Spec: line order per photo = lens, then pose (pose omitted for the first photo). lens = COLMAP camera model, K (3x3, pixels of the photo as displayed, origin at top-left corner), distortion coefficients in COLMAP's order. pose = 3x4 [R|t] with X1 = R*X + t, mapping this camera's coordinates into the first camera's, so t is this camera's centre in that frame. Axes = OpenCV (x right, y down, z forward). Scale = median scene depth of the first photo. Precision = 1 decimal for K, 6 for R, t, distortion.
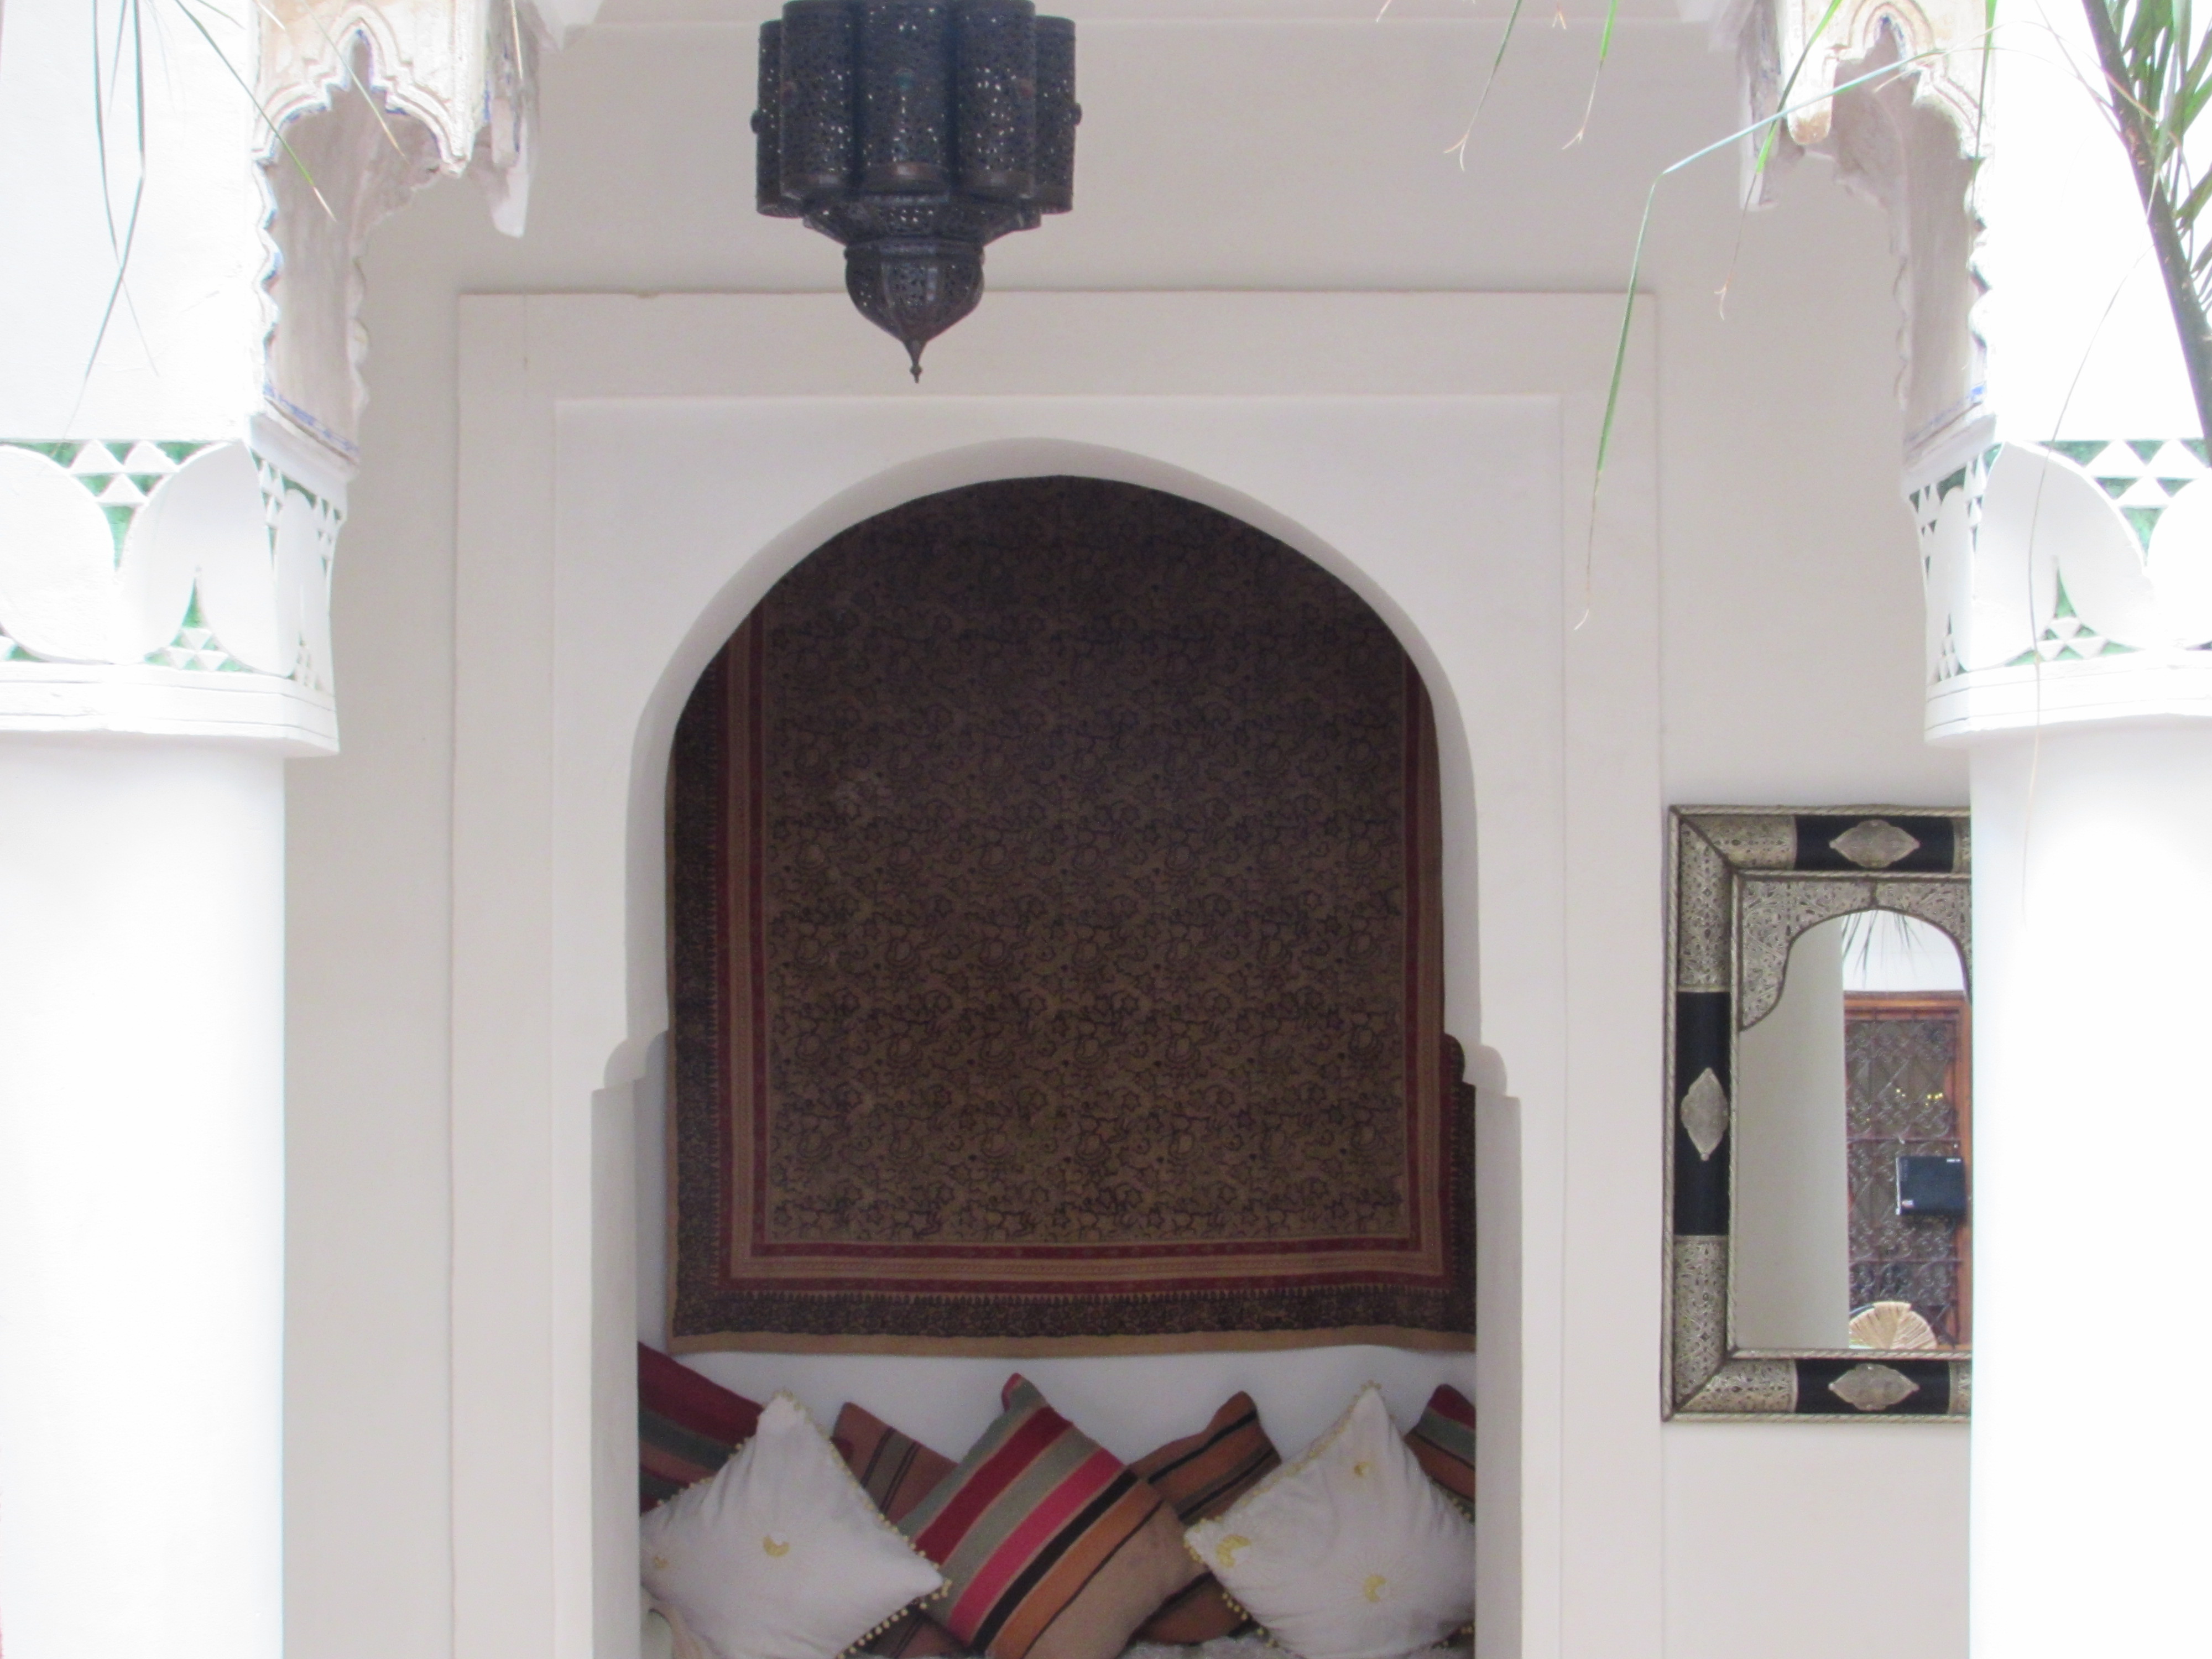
lens RADIAL K [[3829.1, 0, 1106.0], [0, 3829.1, 829.5], [0, 0, 1]] dist [-0.009157, -0.011725]
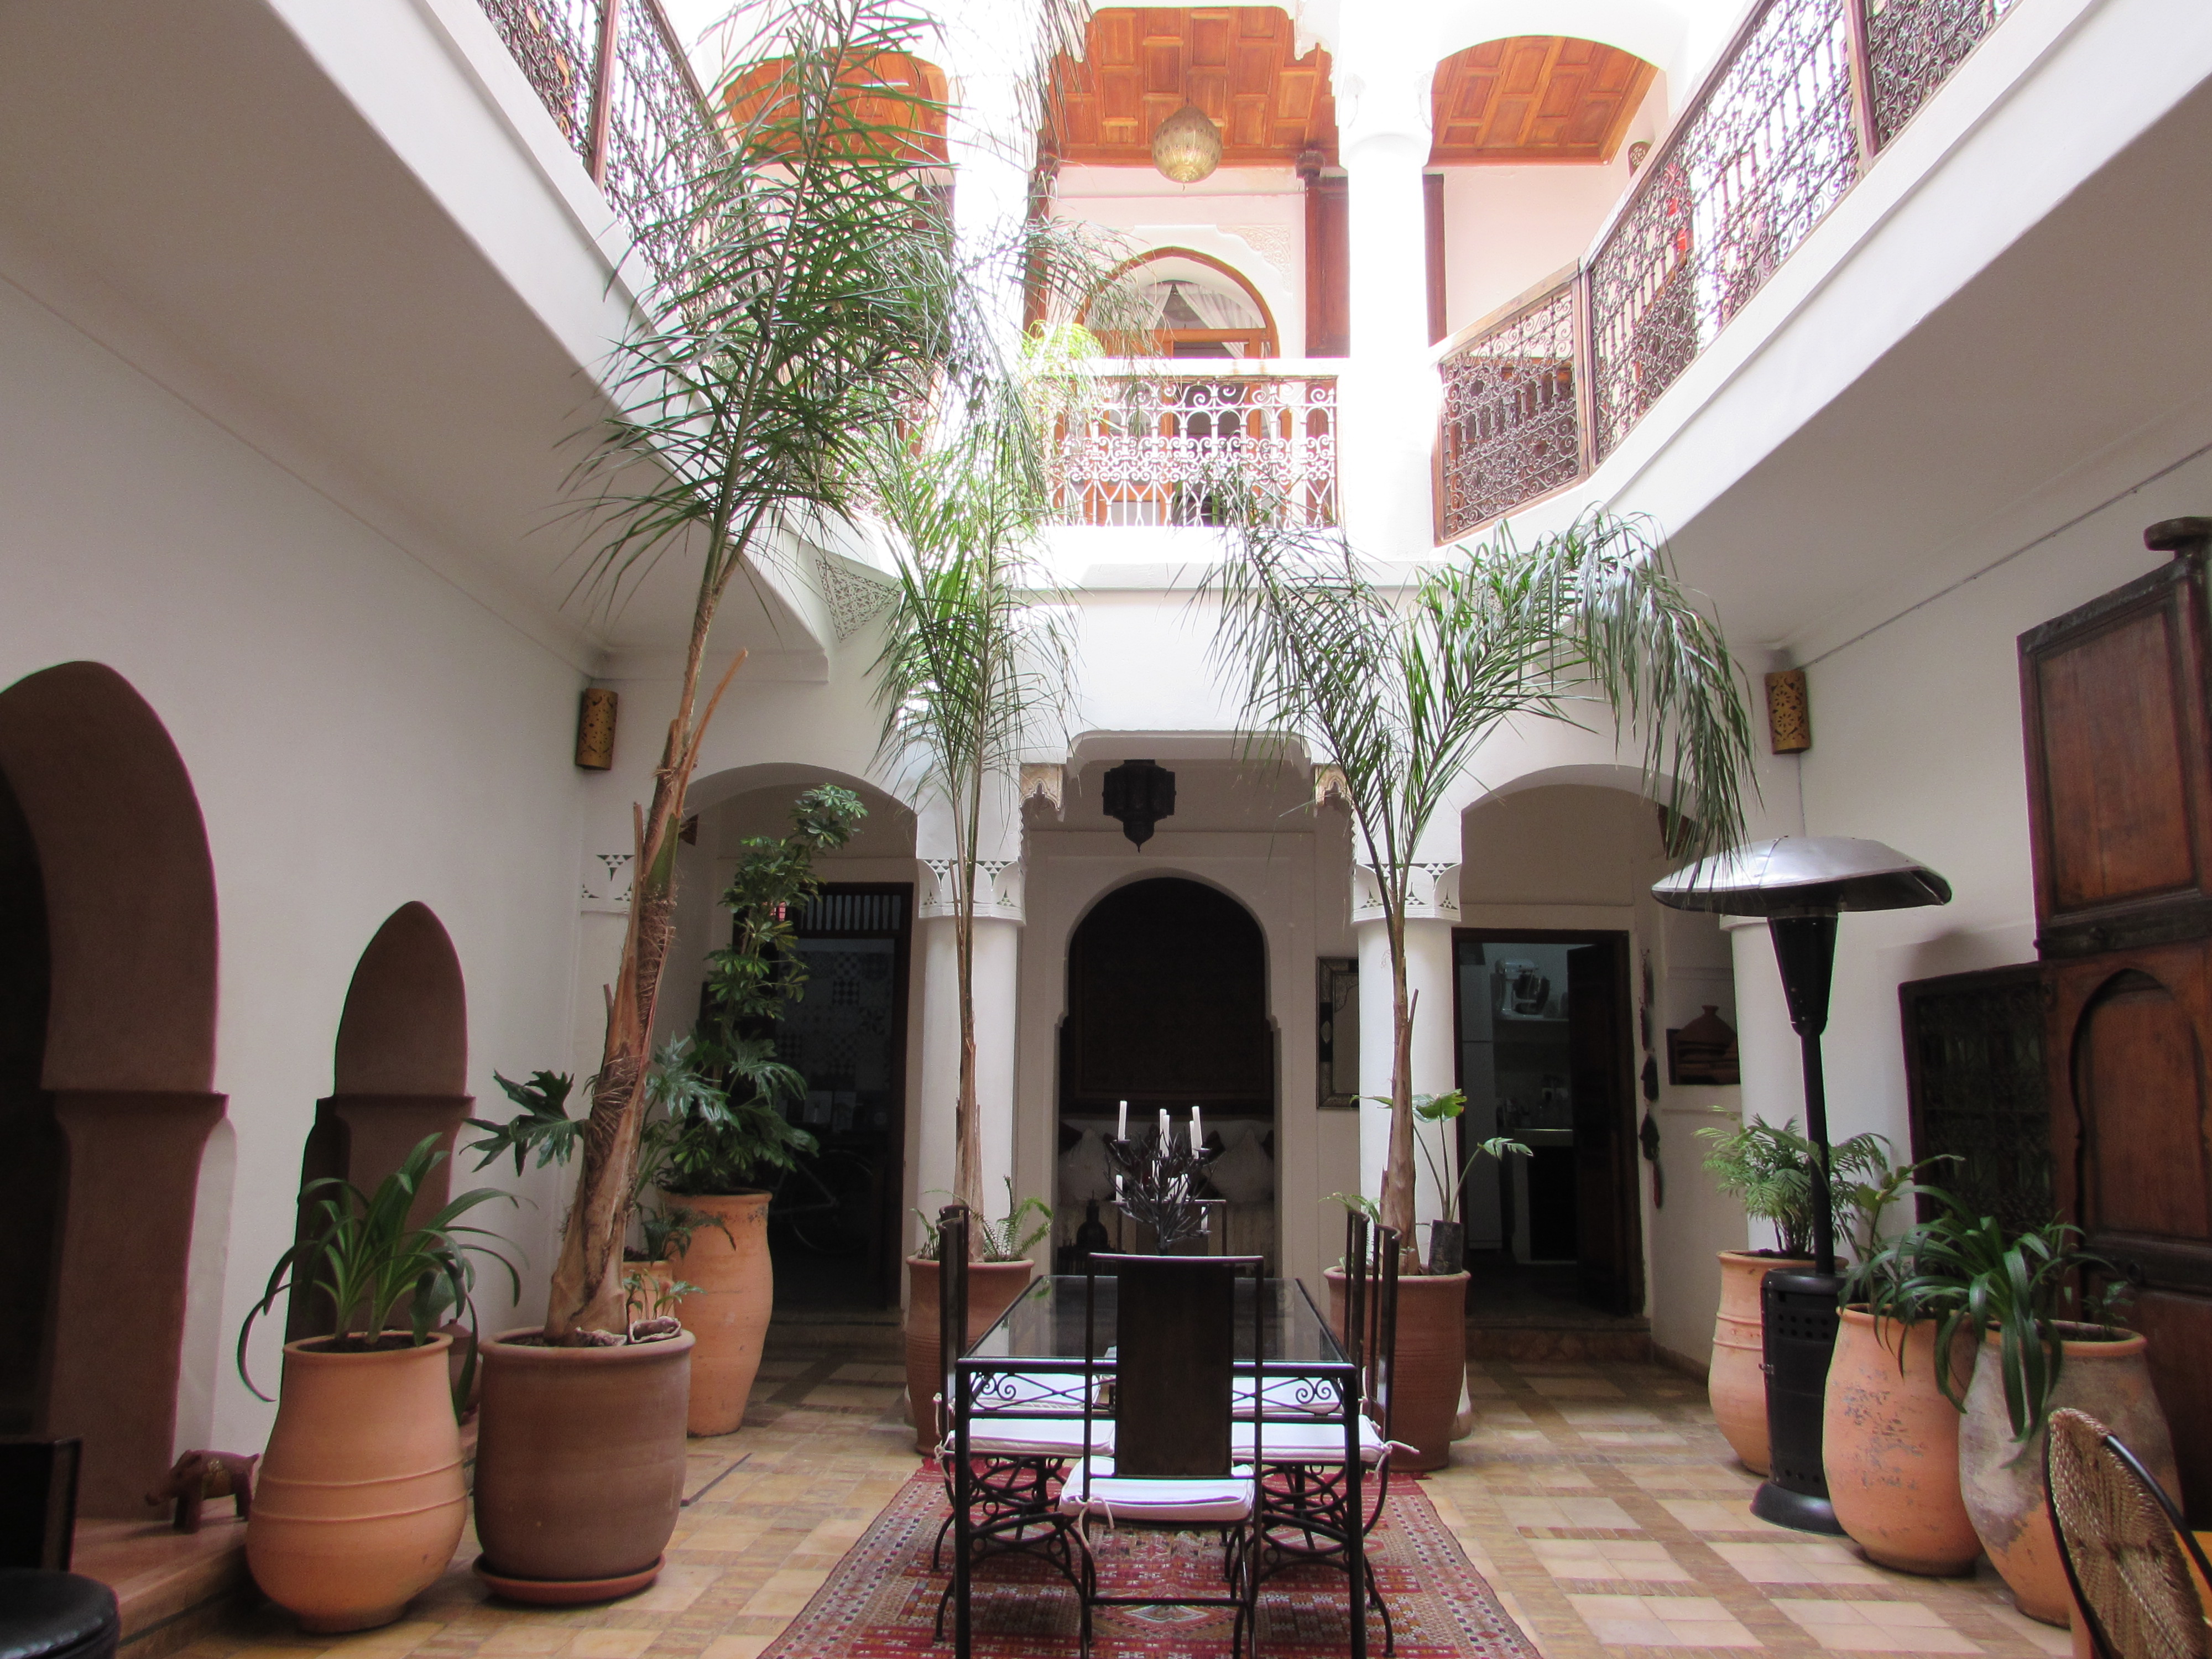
lens RADIAL K [[1569.0, 0, 1106.0], [0, 1569.0, 829.5], [0, 0, 1]] dist [-0.039697, 0.021951]
pose [[0.999232, 0.005739, -0.038752, -0.015209], [-0.010937, 0.990746, -0.135286, 0.088814], [0.037617, 0.135606, 0.990049, -0.694829]]
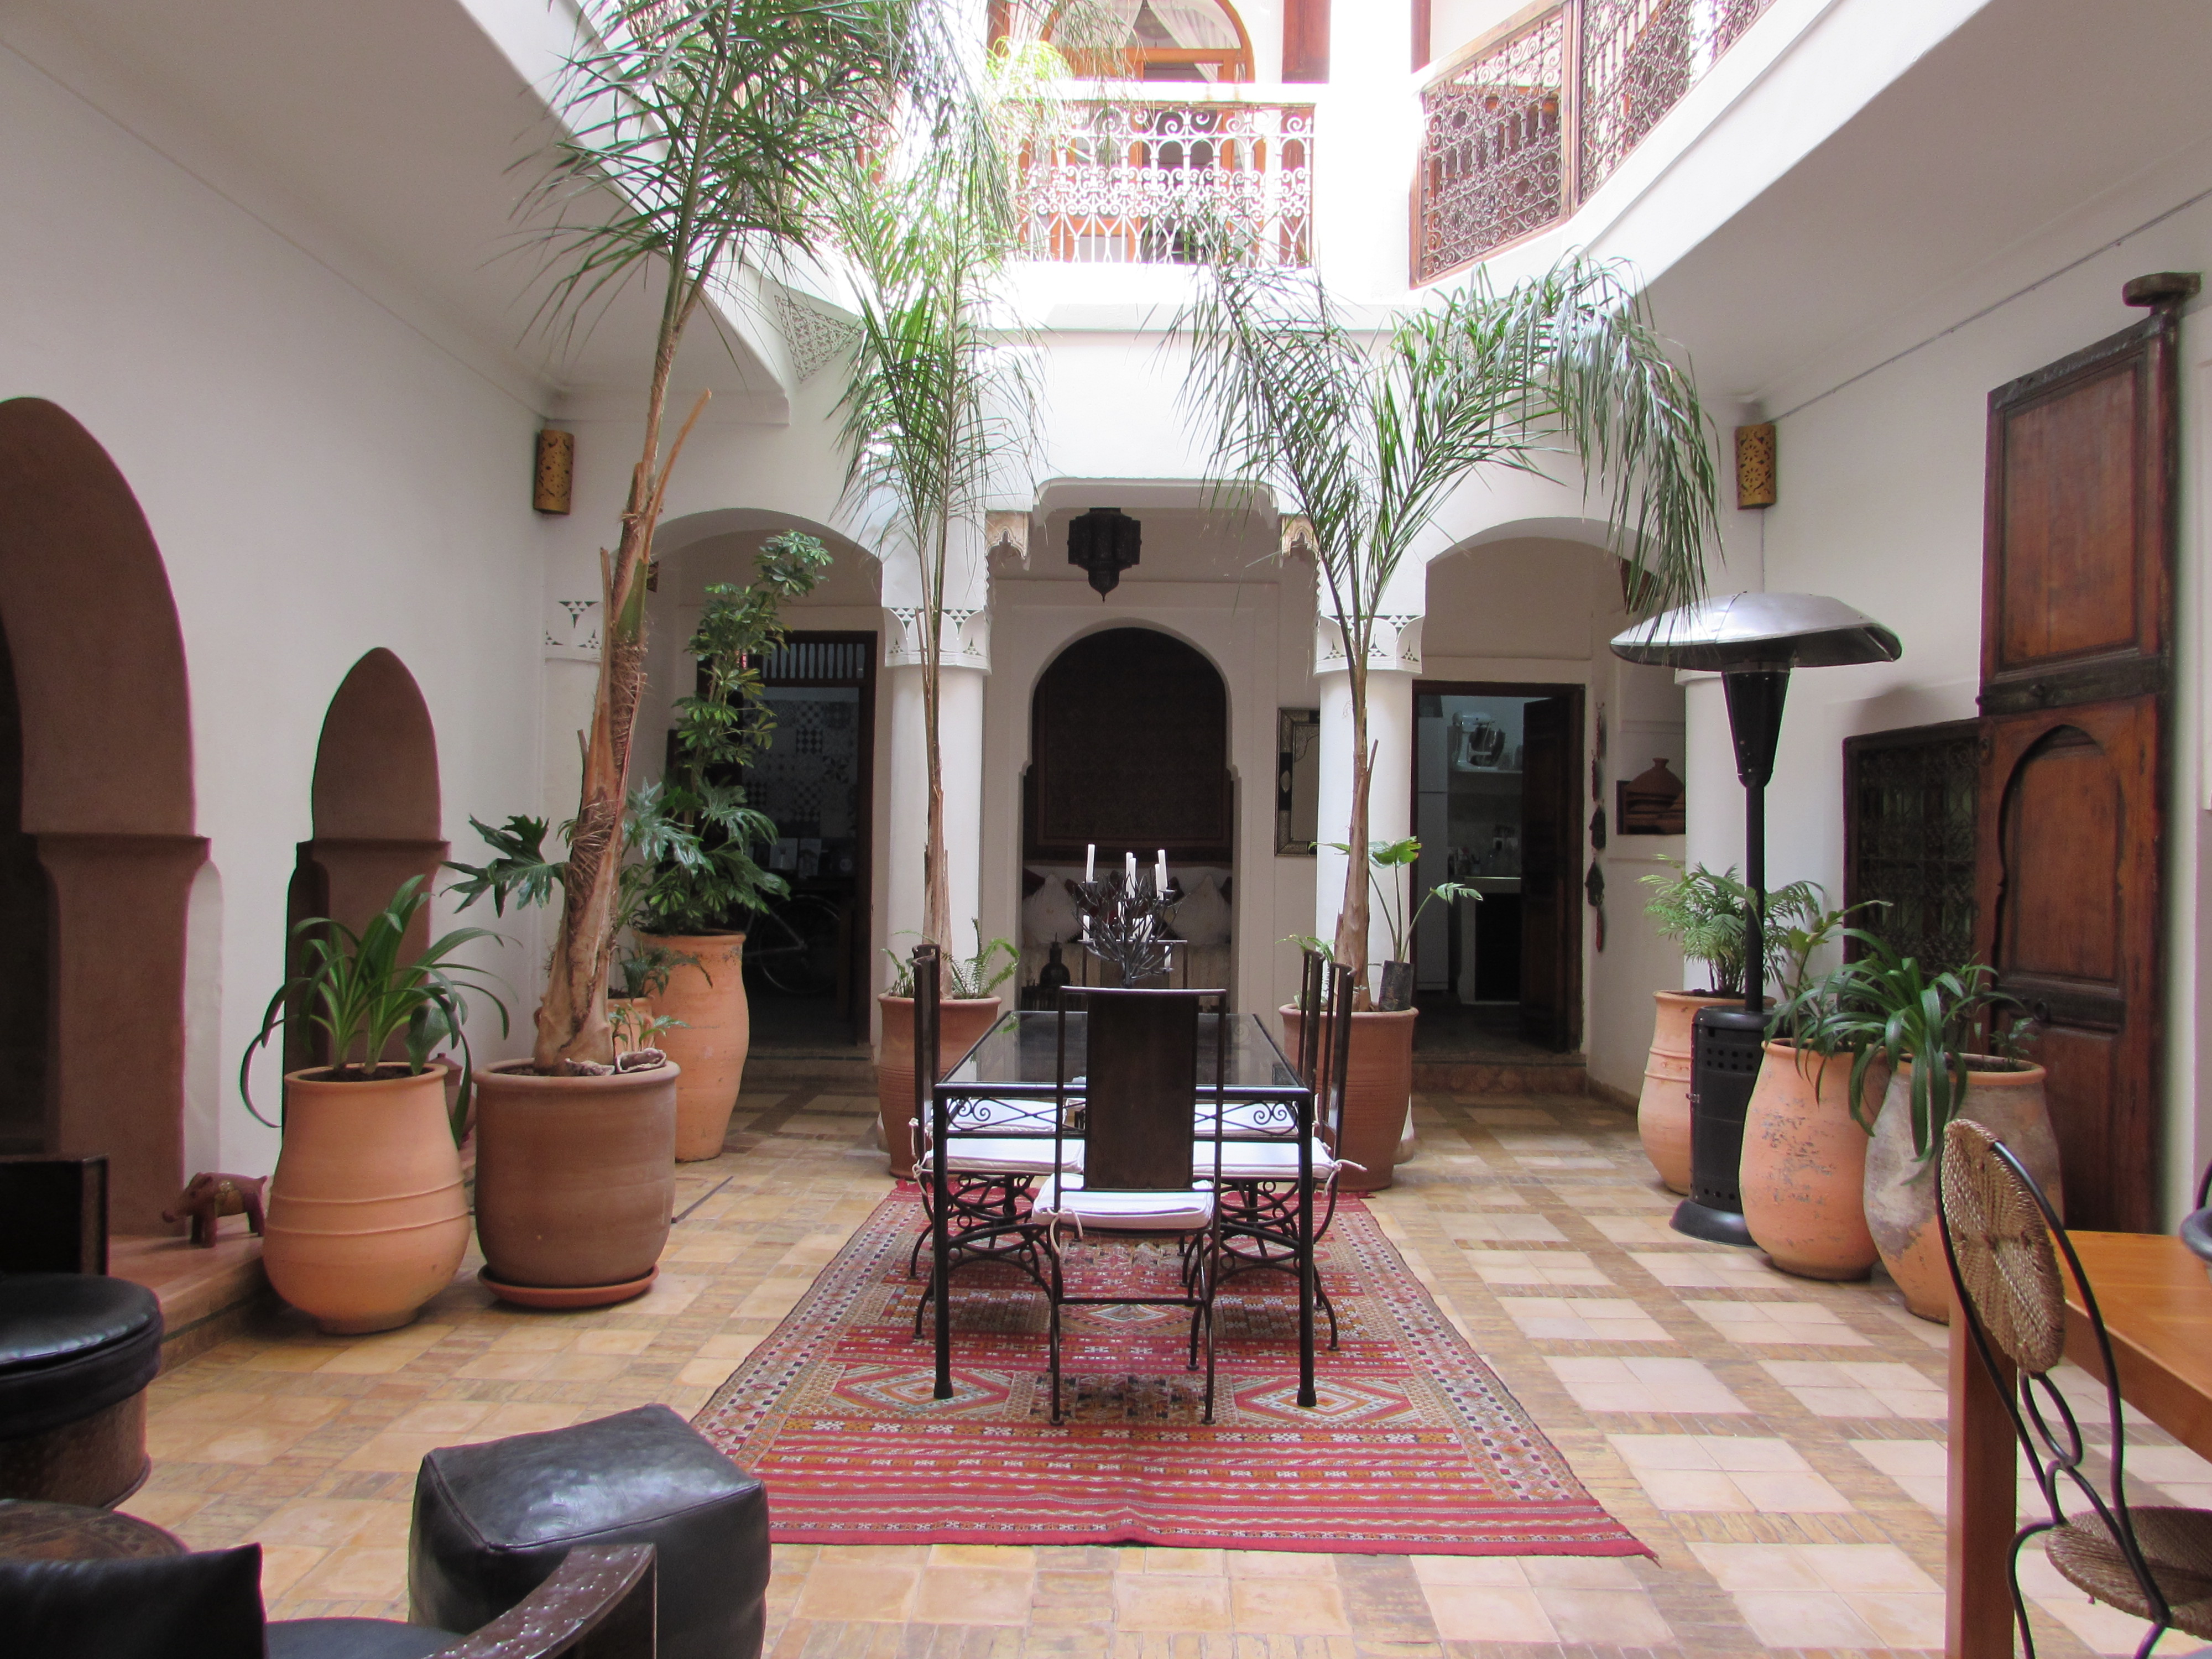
lens RADIAL K [[1556.7, 0, 1110.4], [0, 1556.7, 827.6], [0, 0, 1]] dist [-0.039212, 0.026560]
pose [[0.999823, 0.015615, -0.010527, -0.016241], [-0.015374, 0.999628, 0.022531, 0.089320], [0.010875, -0.022366, 0.999691, -0.697587]]
